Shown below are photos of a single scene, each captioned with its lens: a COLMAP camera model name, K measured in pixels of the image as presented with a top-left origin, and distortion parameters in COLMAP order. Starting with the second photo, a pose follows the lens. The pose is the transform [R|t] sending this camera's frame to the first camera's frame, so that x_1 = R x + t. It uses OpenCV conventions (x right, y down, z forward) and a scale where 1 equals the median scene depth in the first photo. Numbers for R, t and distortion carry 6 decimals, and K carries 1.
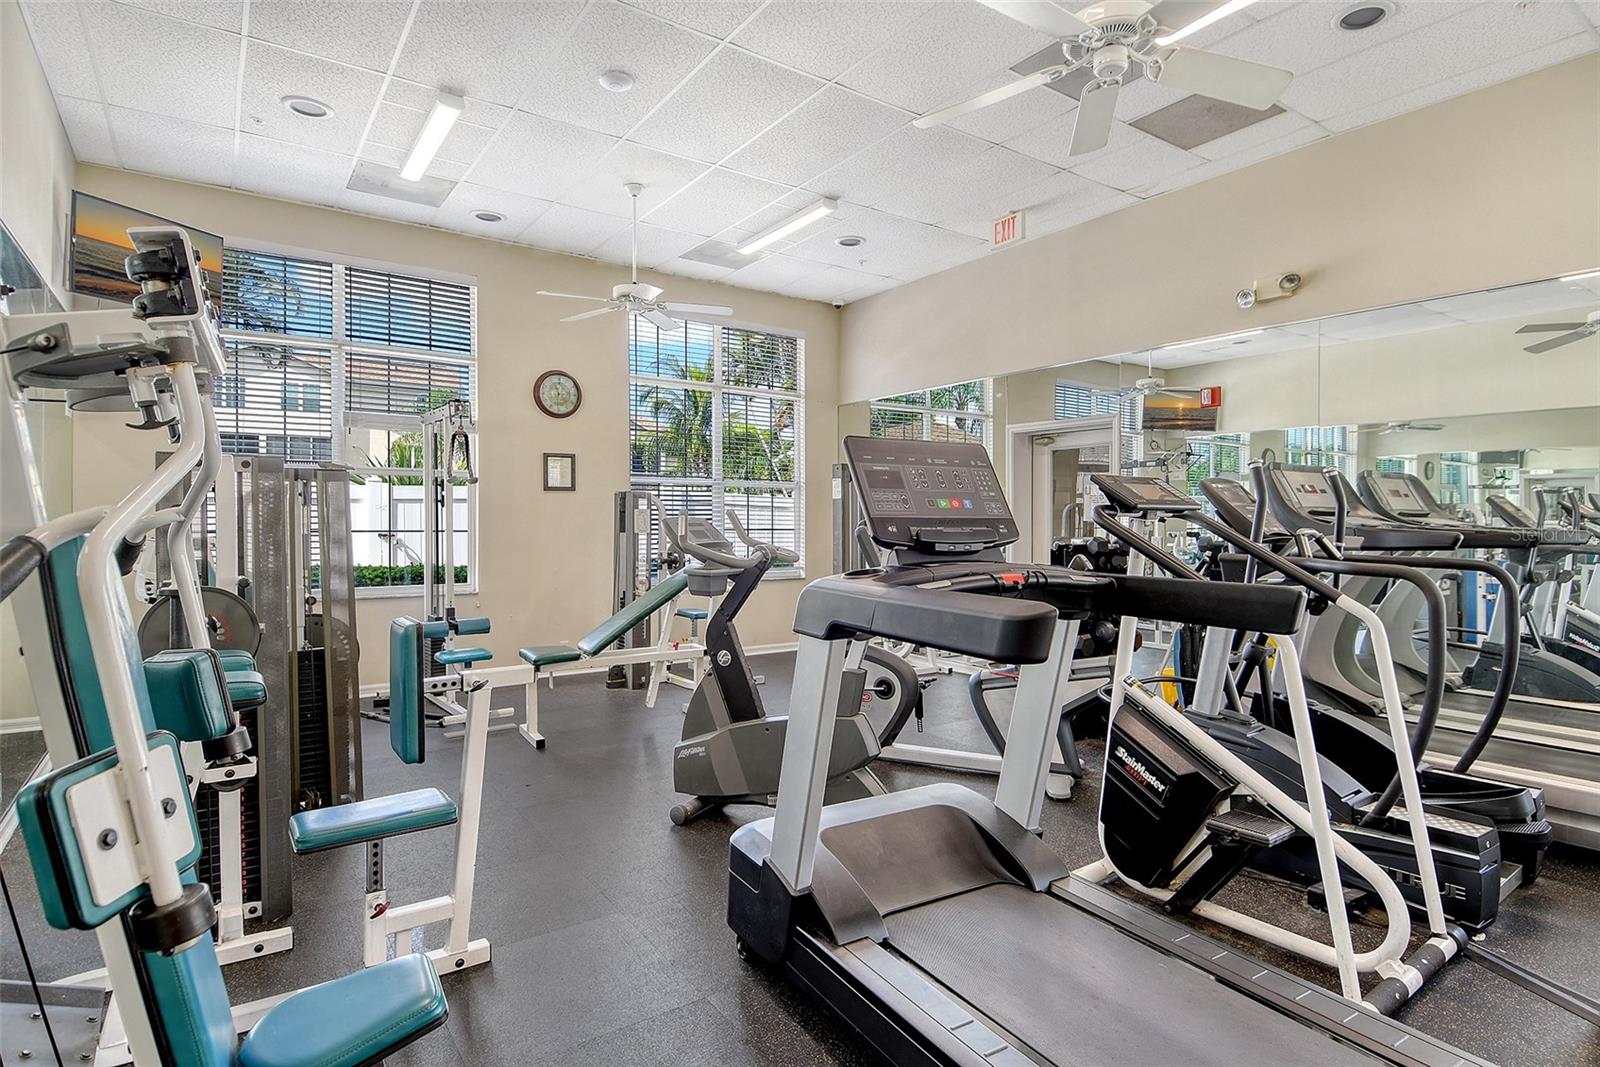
lens RADIAL K [[859.0, 0, 803.9], [0, 859.0, 537.4], [0, 0, 1]] dist [0.007188, 0.000172]
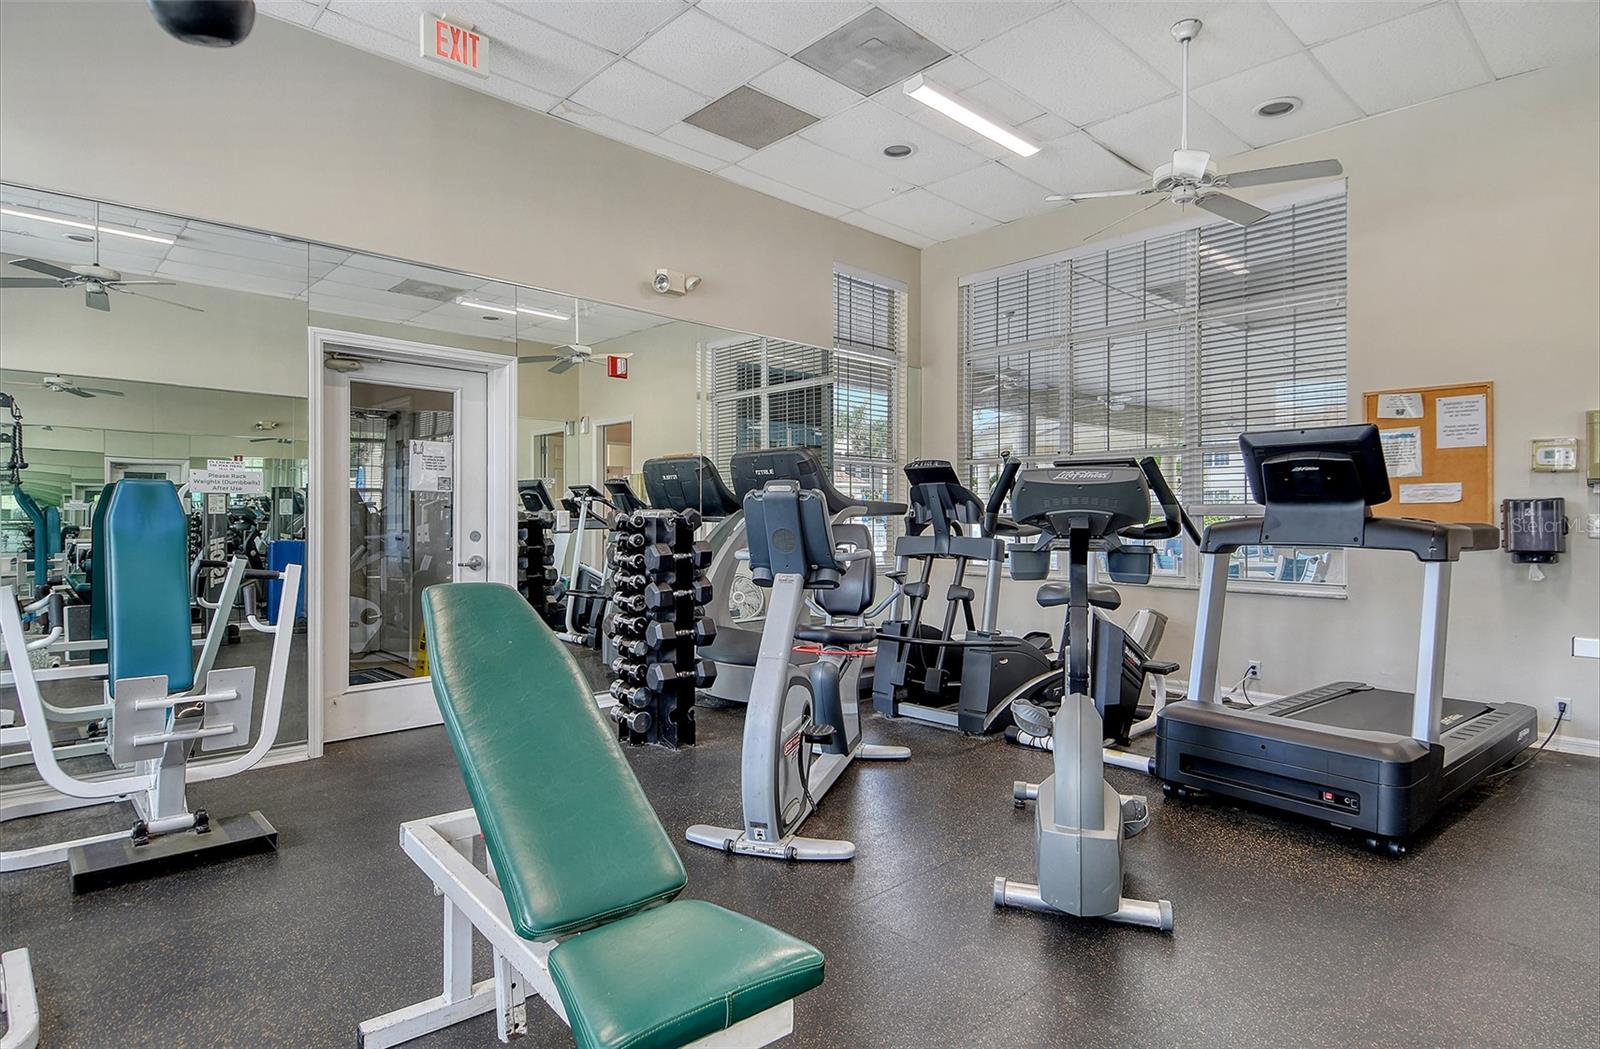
lens RADIAL K [[848.2, 0, 803.5], [0, 848.2, 524.5], [0, 0, 1]] dist [0.001388, 0.000159]
pose [[-0.124459, -0.010066, 0.992174, -0.501398], [-0.005749, 0.999939, 0.009424, 0.001316], [-0.992208, -0.004531, -0.124509, 0.919966]]
